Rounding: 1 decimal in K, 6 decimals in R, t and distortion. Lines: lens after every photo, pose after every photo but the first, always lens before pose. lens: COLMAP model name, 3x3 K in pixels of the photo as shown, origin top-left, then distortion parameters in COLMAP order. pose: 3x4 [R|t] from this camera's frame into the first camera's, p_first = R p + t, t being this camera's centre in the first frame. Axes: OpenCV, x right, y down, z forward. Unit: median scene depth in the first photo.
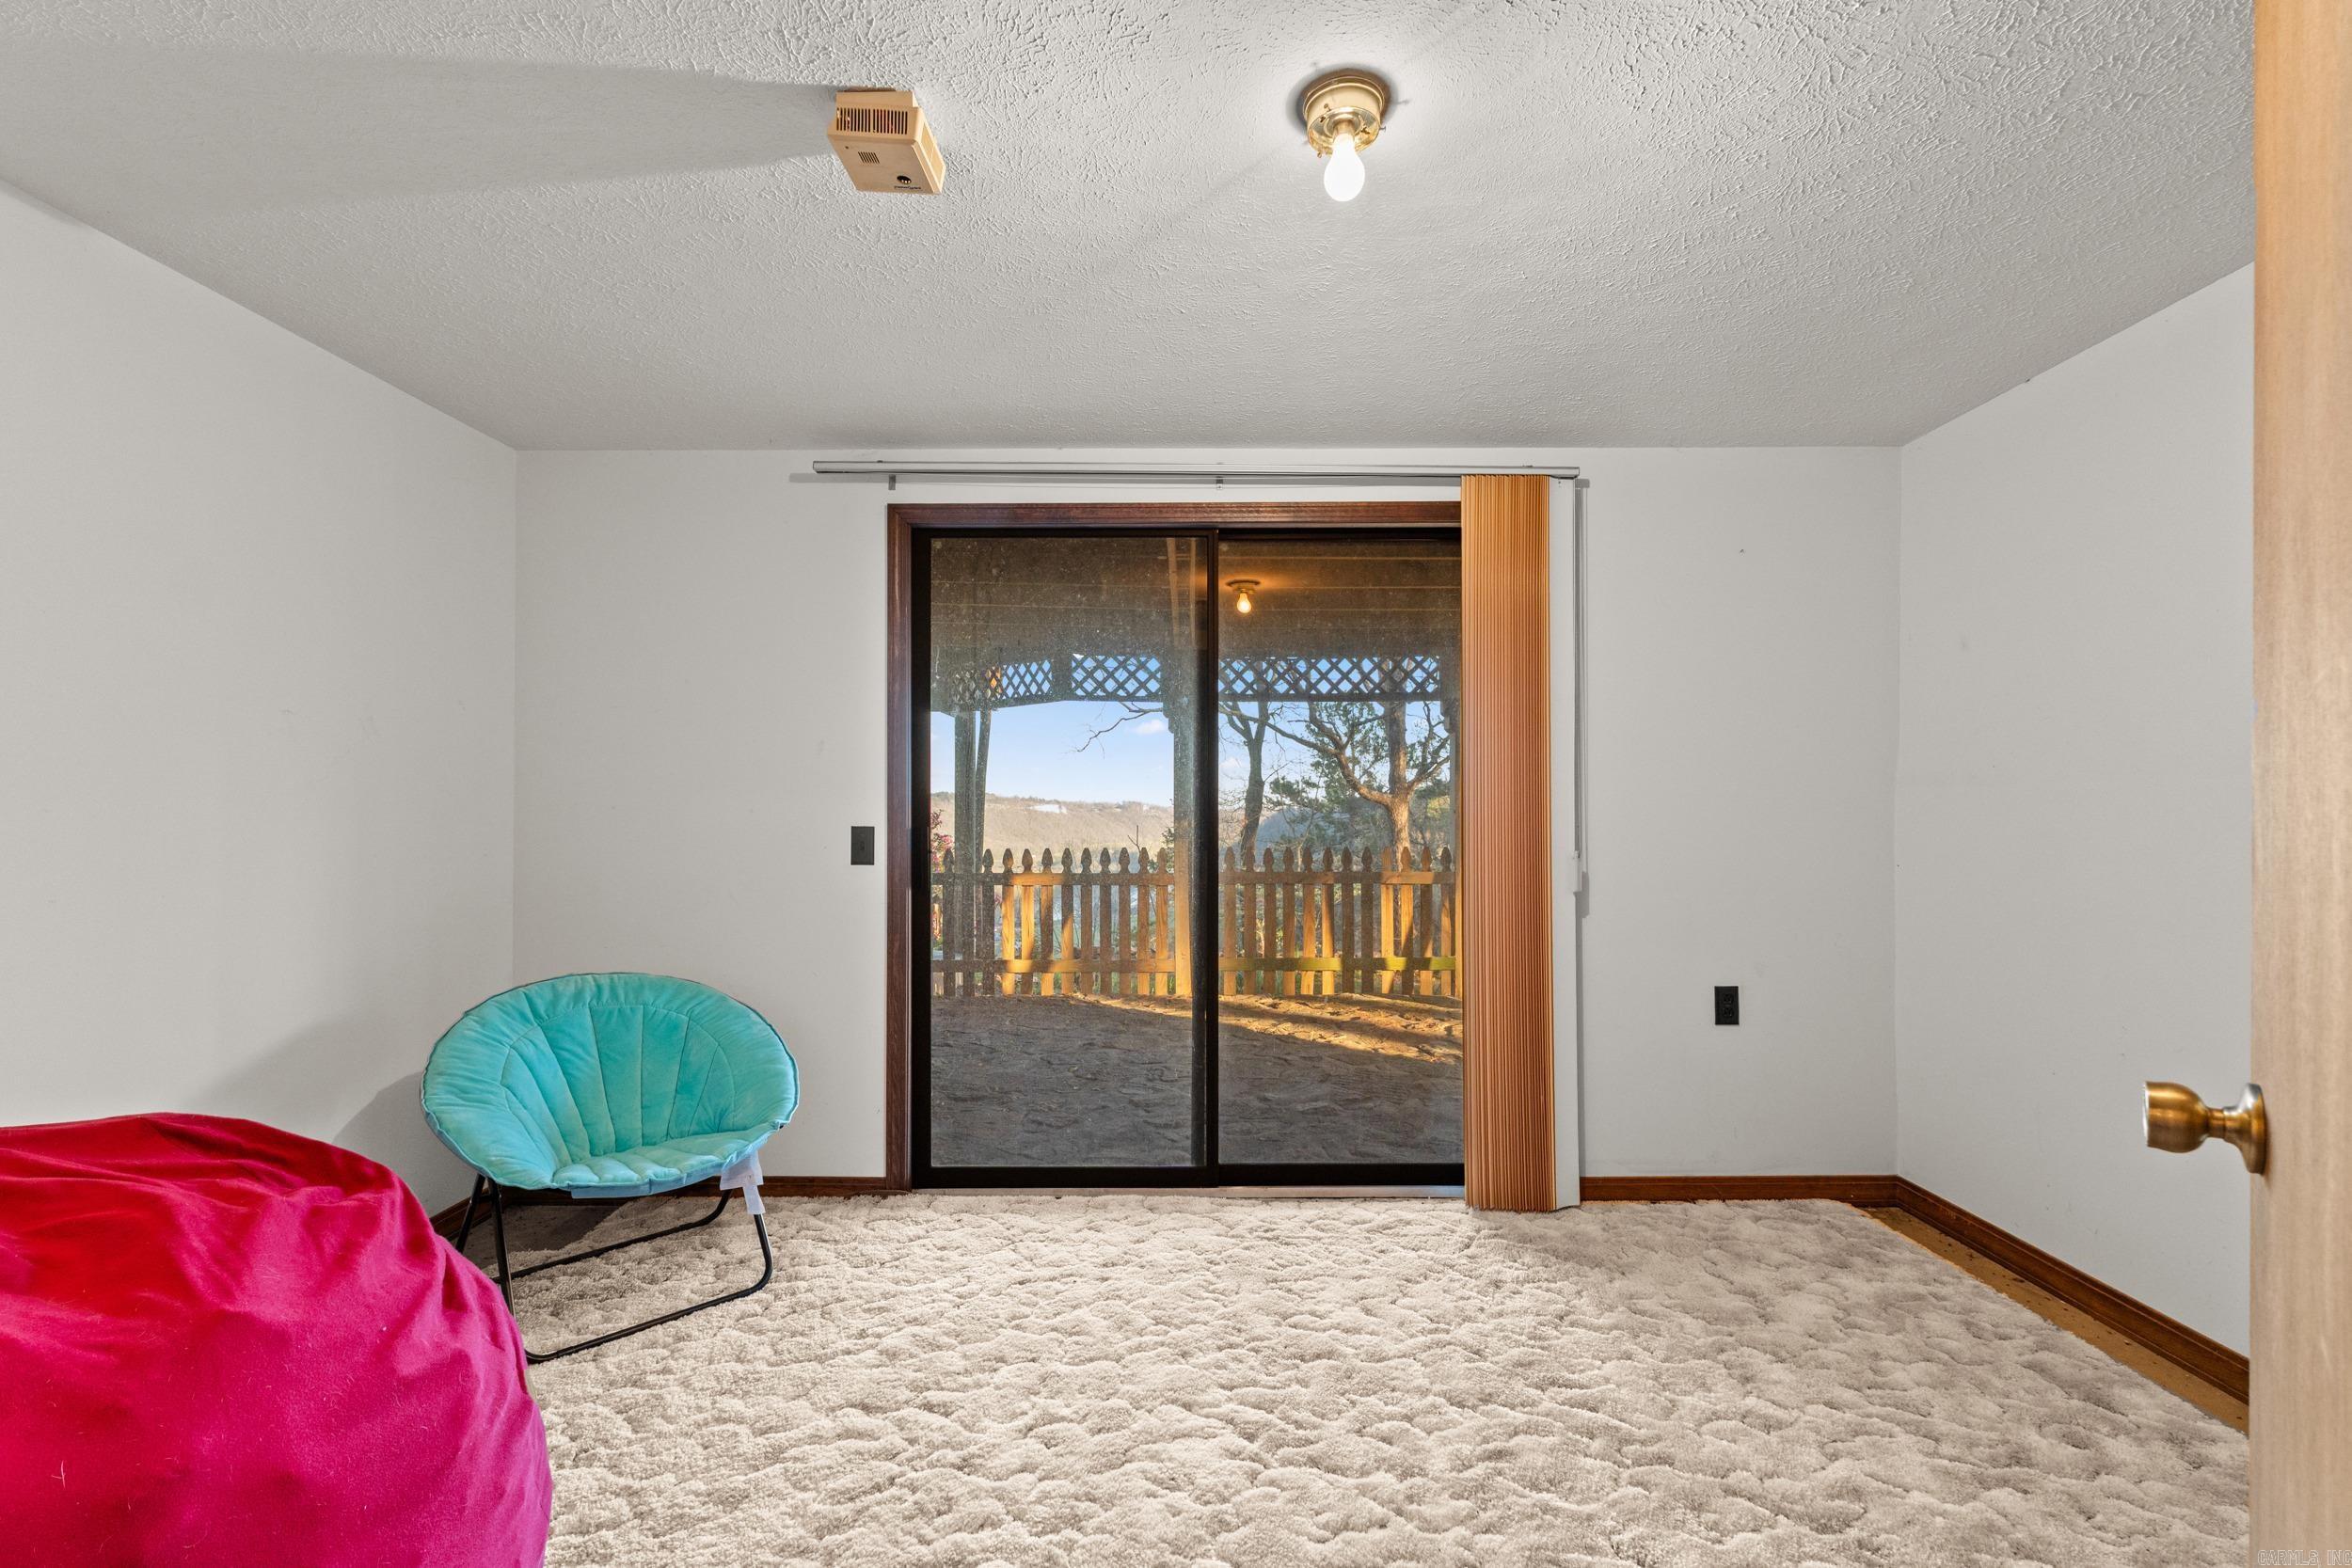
lens RADIAL K [[995.9, 0, 1179.4], [0, 995.9, 803.4], [0, 0, 1]] dist [0.007032, -0.000089]
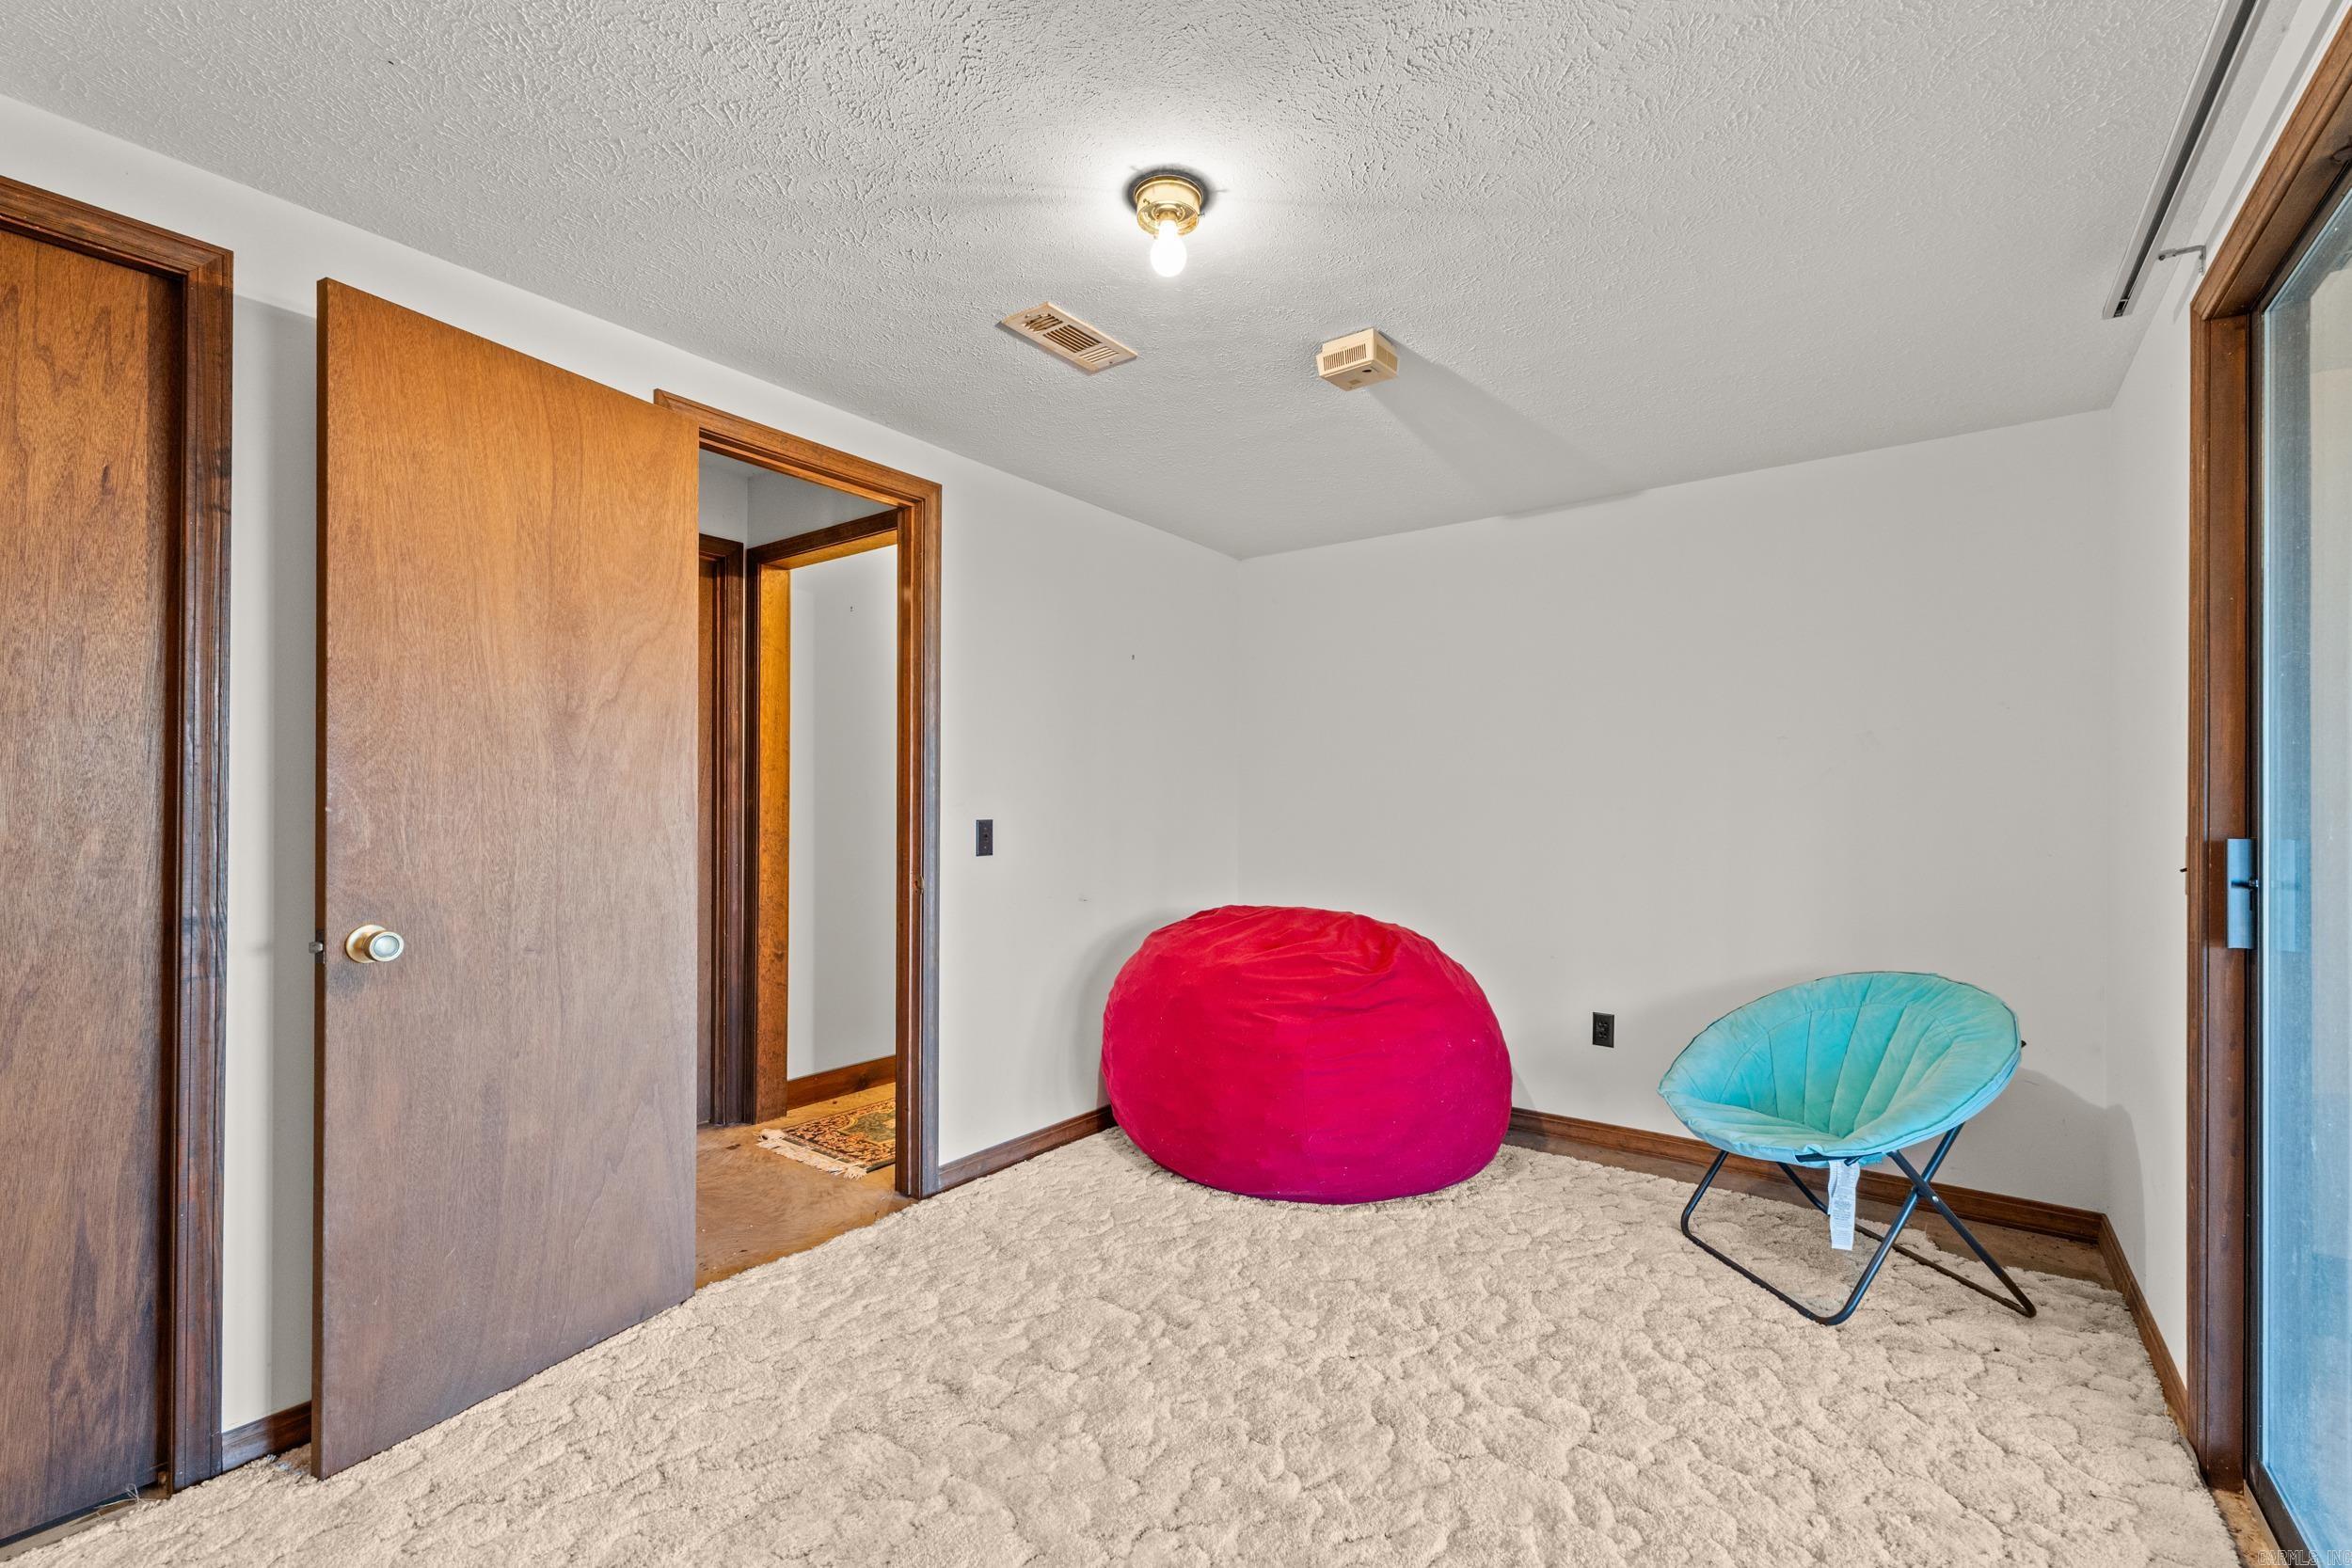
lens RADIAL K [[995.9, 0, 1179.3], [0, 995.9, 796.2], [0, 0, 1]] dist [0.007032, -0.000089]
pose [[-0.581756, -0.006382, -0.813338, 0.710102], [0.008837, 0.999861, -0.014166, 0.001918], [0.813315, -0.015428, -0.581618, 1.093347]]
